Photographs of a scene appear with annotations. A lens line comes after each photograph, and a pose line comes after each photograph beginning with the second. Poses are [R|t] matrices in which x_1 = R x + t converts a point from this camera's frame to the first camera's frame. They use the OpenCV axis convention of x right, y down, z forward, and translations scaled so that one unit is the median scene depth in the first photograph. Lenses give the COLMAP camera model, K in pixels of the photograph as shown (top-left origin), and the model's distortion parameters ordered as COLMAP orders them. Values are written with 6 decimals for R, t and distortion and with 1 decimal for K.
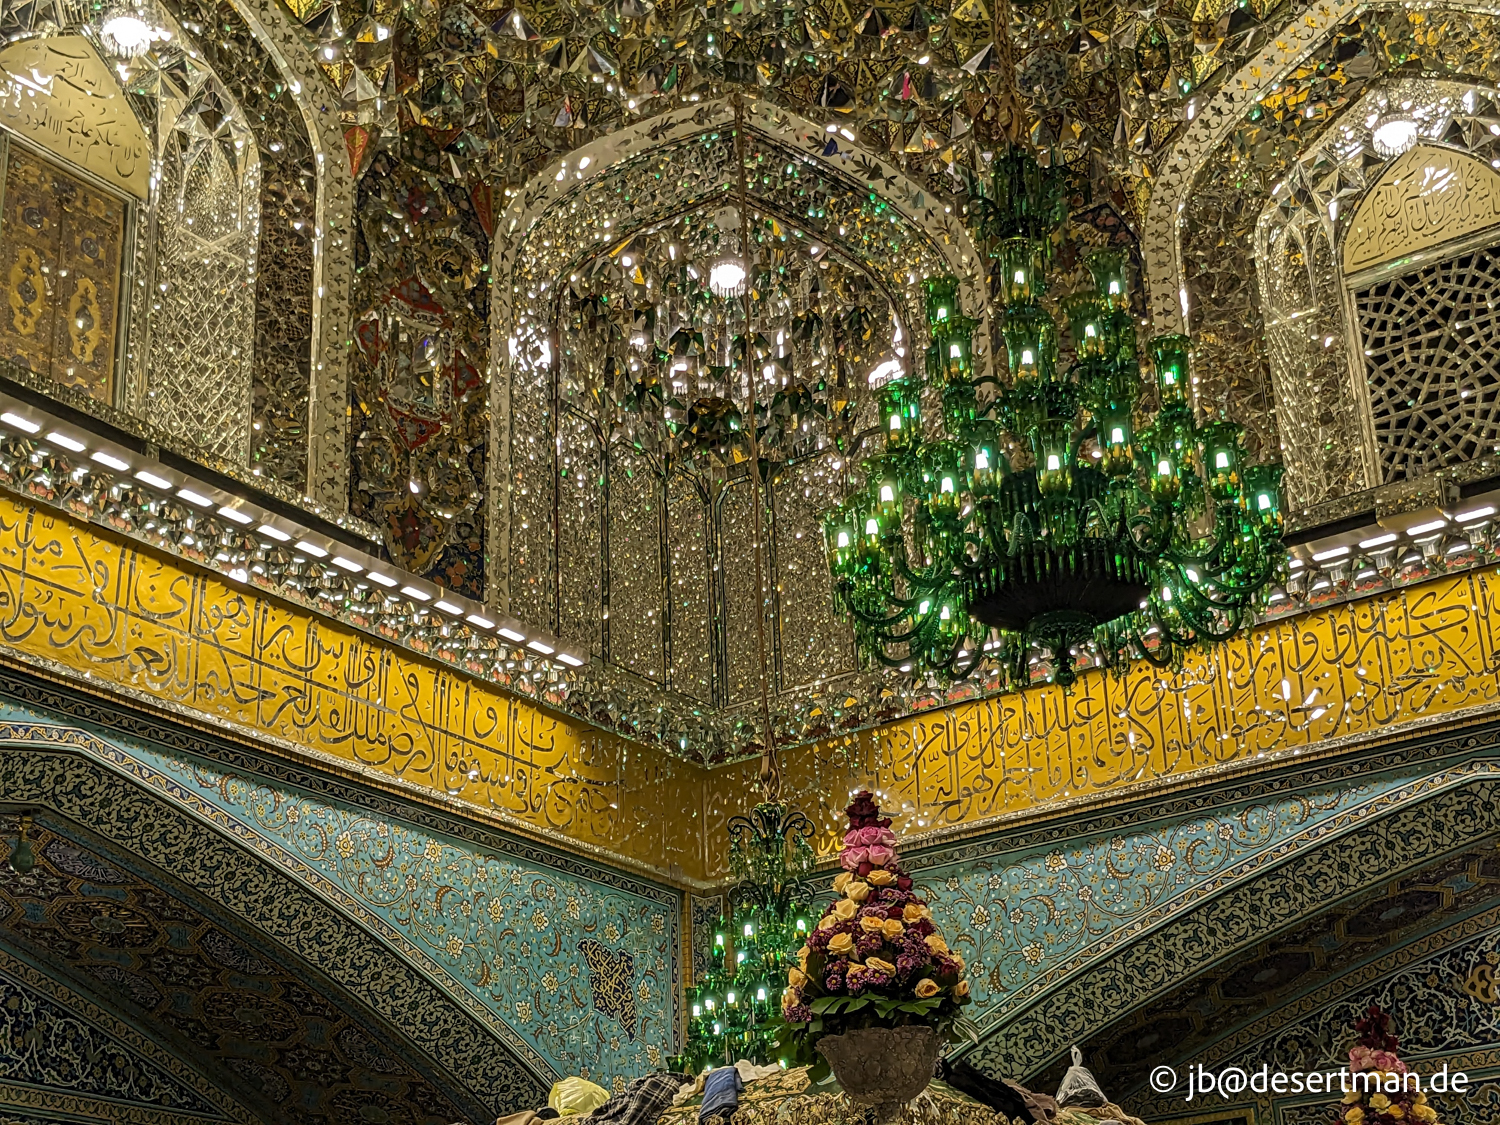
lens RADIAL K [[1158.1, 0, 745.6], [0, 1158.1, 580.9], [0, 0, 1]] dist [0.001603, -0.024518]
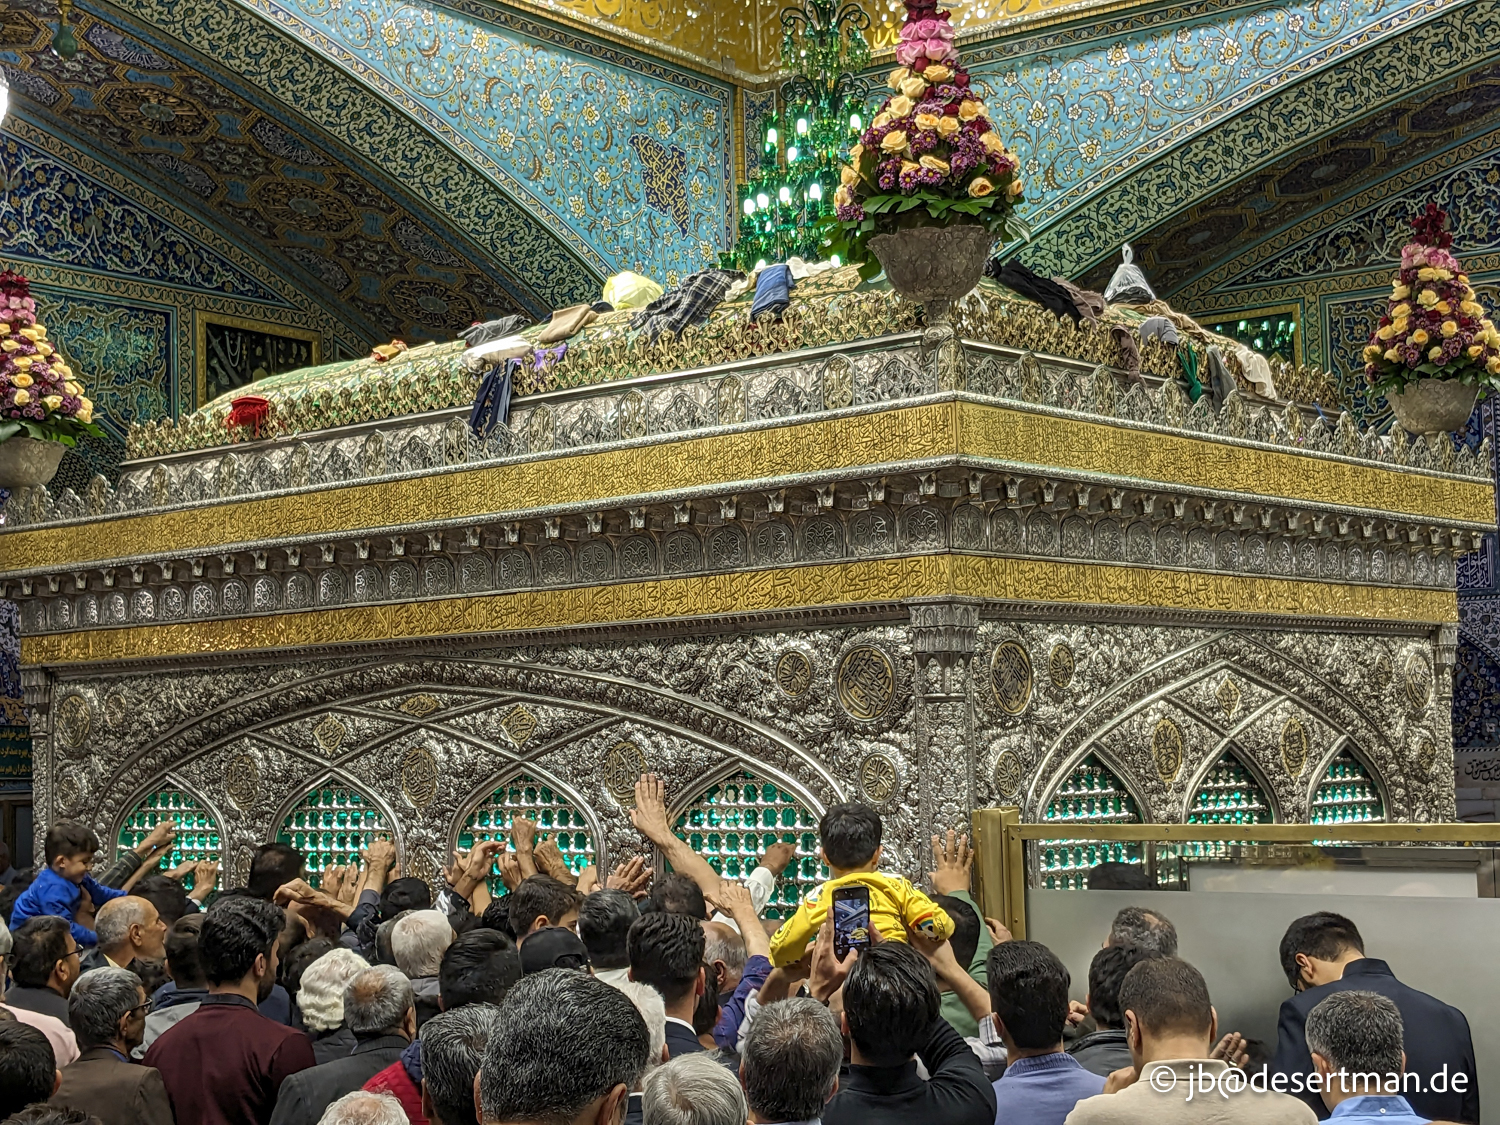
lens RADIAL K [[1158.1, 0, 745.6], [0, 1158.1, 580.9], [0, 0, 1]] dist [0.001603, -0.024518]
pose [[0.999894, 0.006305, -0.013126, -0.030061], [-0.003550, 0.979752, 0.200185, 0.487241], [0.014122, -0.200117, 0.979670, -0.045692]]
